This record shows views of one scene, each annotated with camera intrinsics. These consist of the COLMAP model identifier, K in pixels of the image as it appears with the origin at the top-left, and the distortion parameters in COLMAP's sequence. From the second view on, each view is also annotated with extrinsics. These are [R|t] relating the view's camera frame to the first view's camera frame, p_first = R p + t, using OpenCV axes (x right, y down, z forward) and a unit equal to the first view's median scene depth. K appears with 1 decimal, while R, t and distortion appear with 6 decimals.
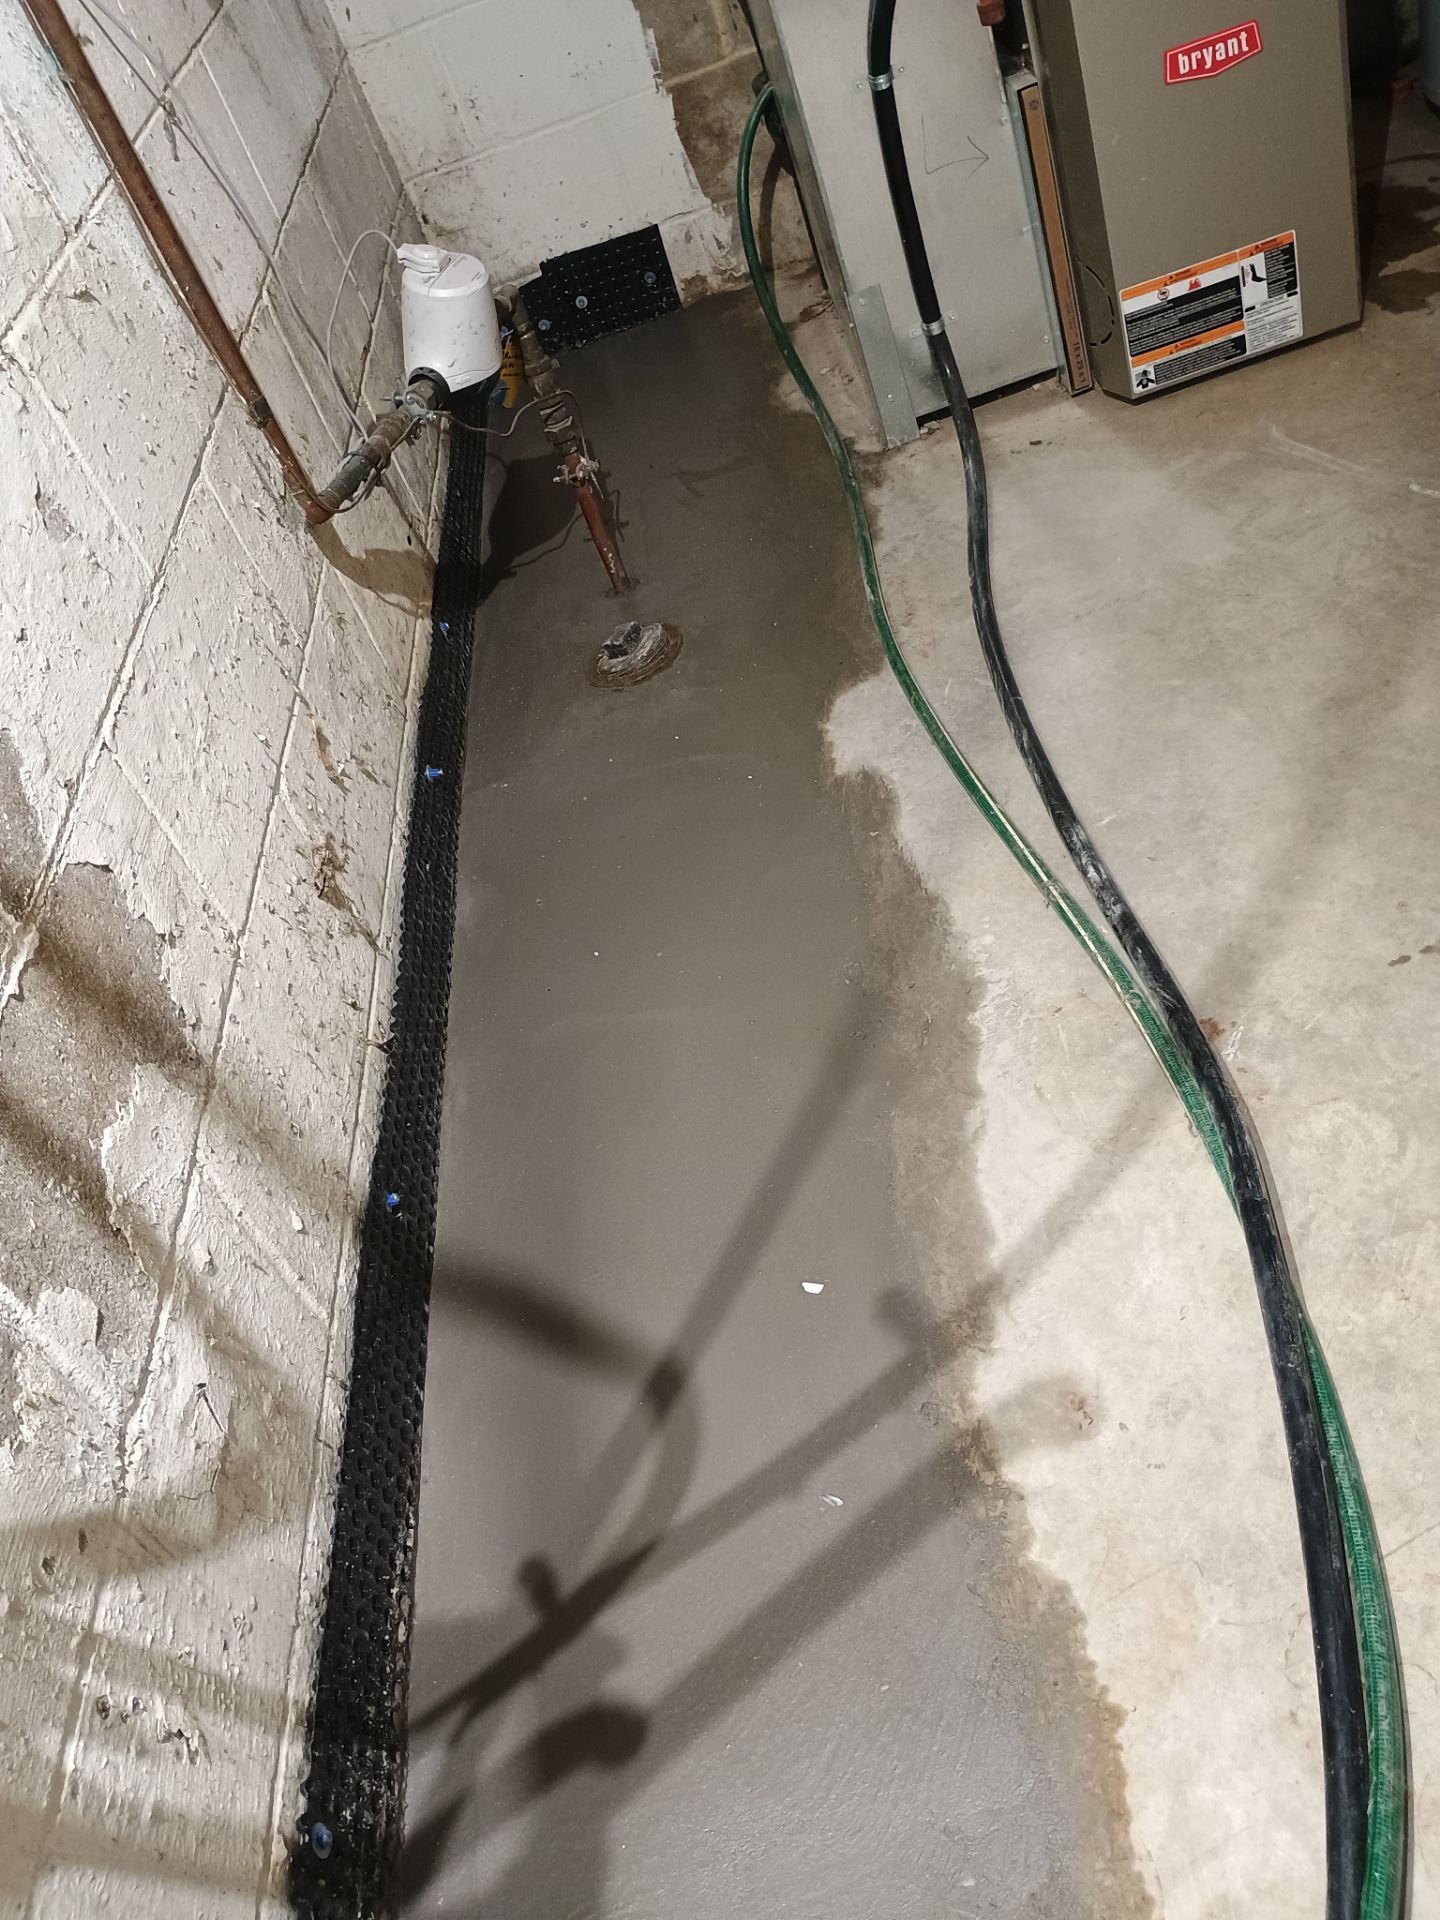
lens RADIAL K [[1644.6, 0, 712.7], [0, 1644.6, 954.8], [0, 0, 1]] dist [0.057103, -0.079563]
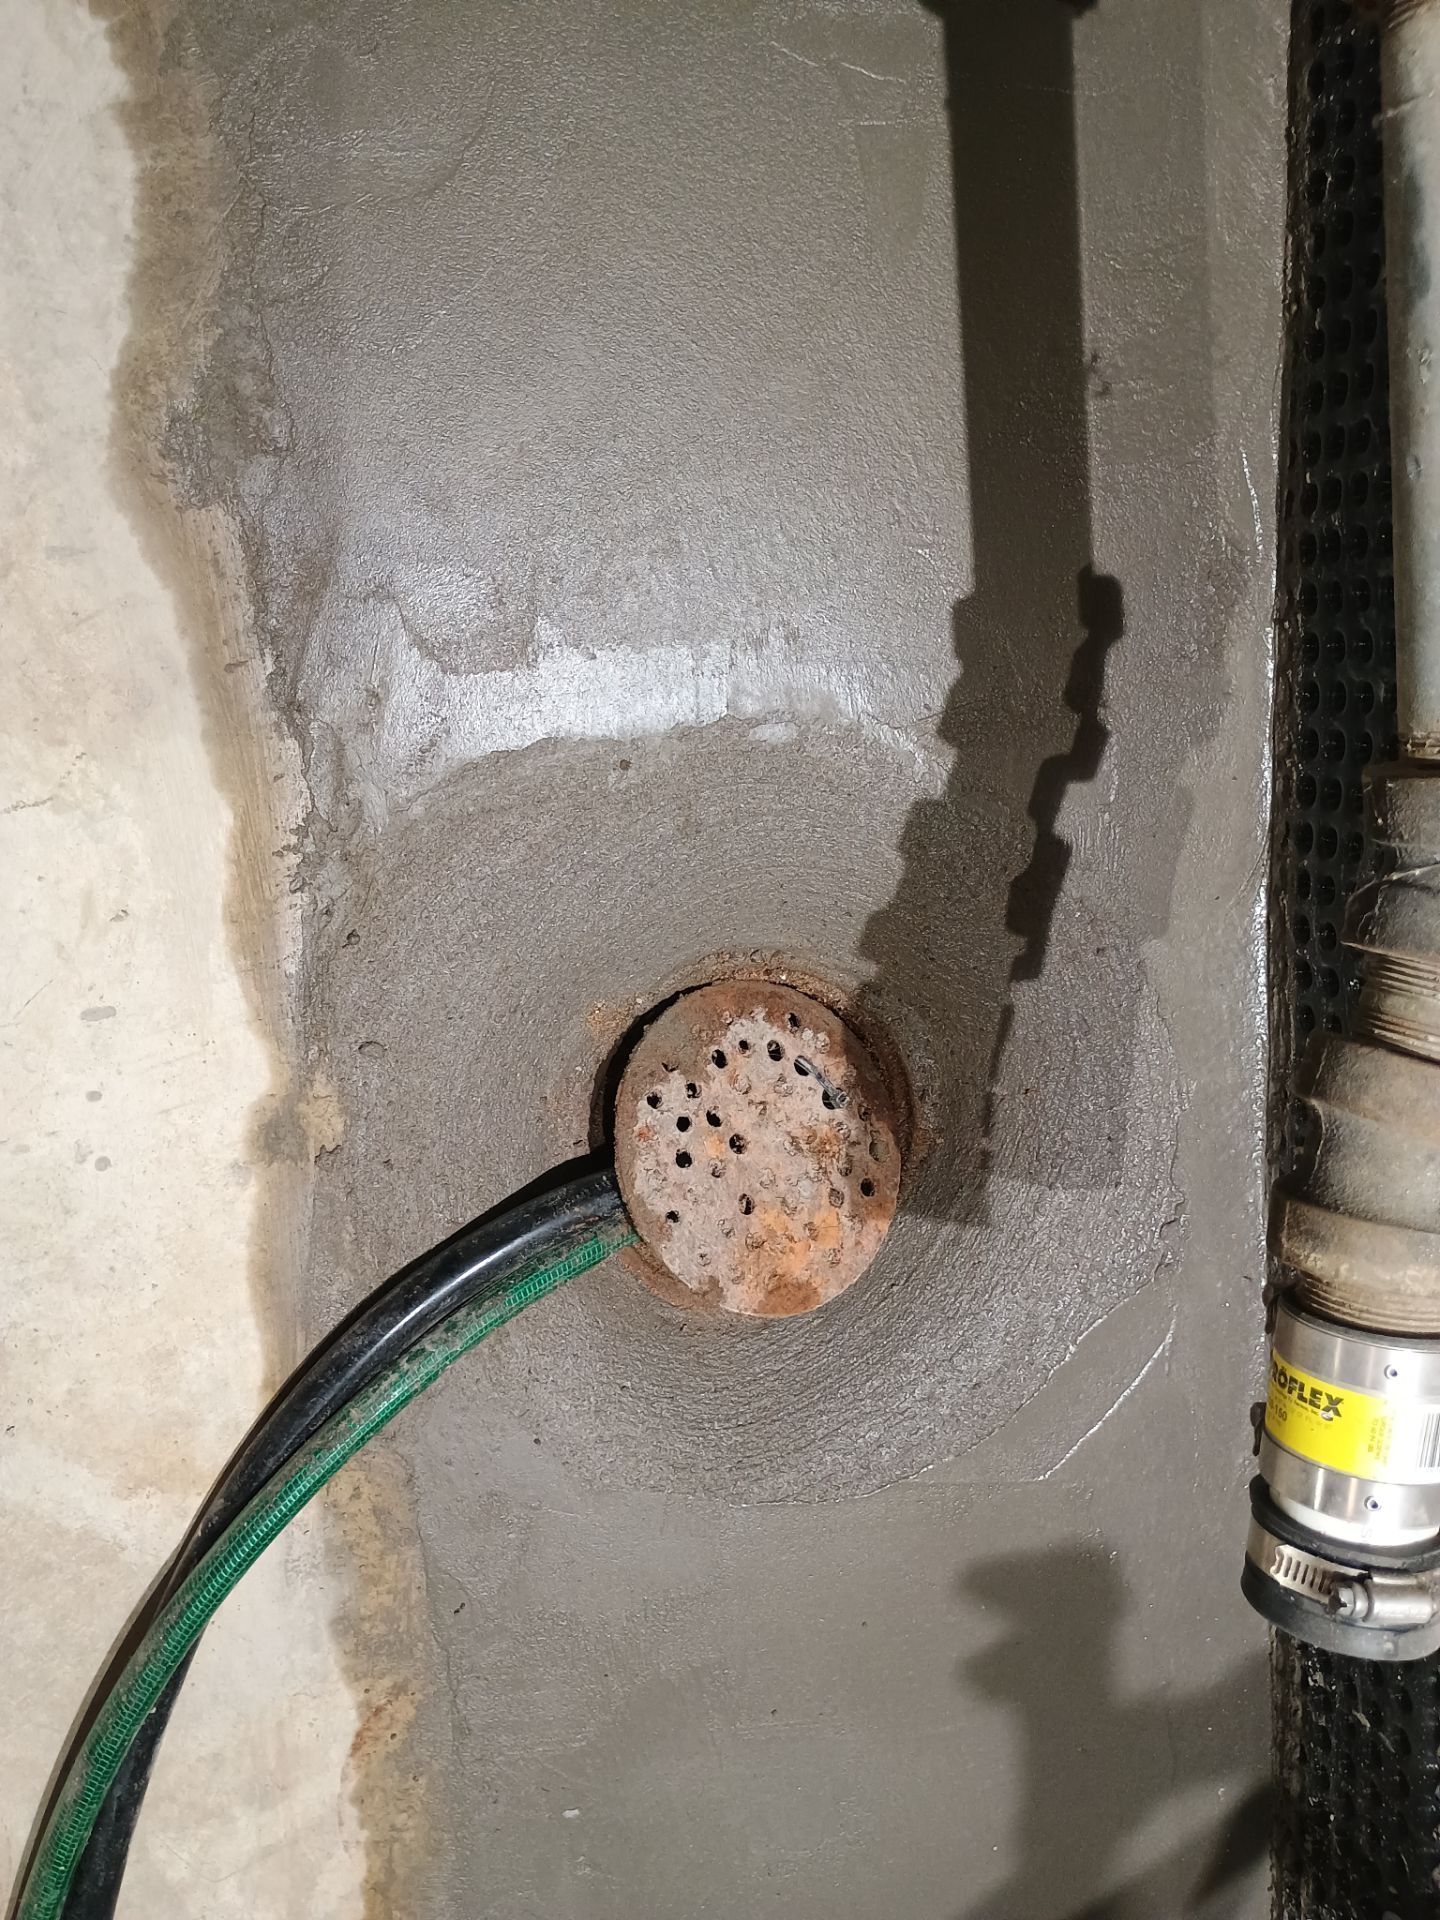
lens RADIAL K [[1644.6, 0, 685.5], [0, 1644.6, 1000.3], [0, 0, 1]] dist [0.057103, -0.079563]
pose [[-0.993851, -0.035995, 0.104716, 0.018579], [0.091947, -0.795212, 0.599320, 0.266596], [0.061699, 0.605262, 0.793631, 0.076481]]
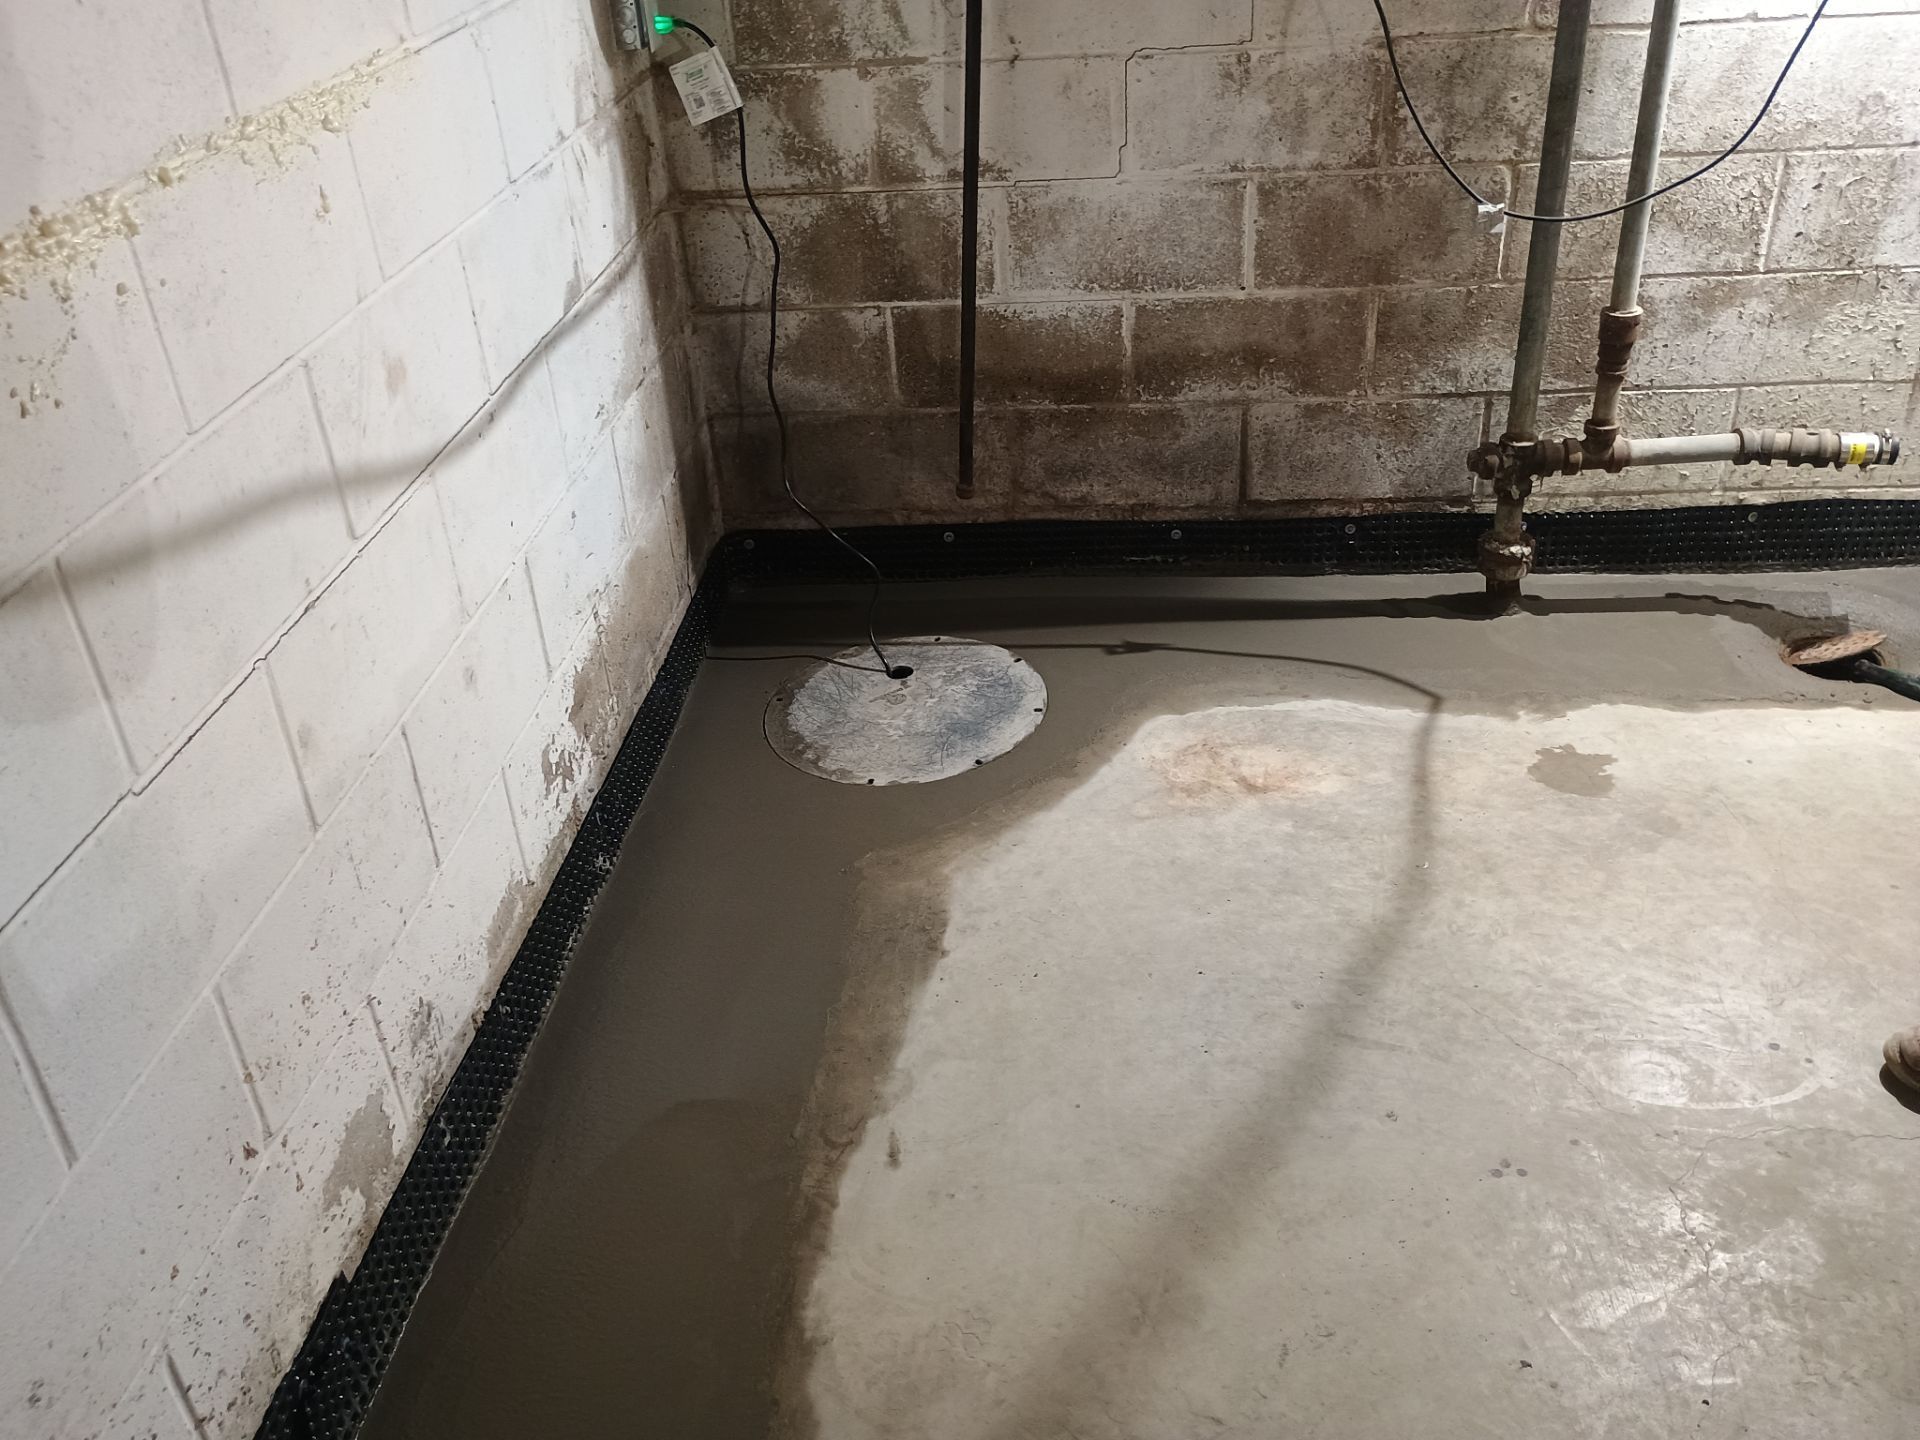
lens RADIAL K [[1644.6, 0, 993.7], [0, 1644.6, 745.6], [0, 0, 1]] dist [0.057103, -0.079563]
pose [[-0.127872, 0.768040, -0.627506, 1.544570], [-0.581356, 0.454562, 0.674832, -0.160571], [0.803538, 0.451097, 0.388379, -1.026428]]
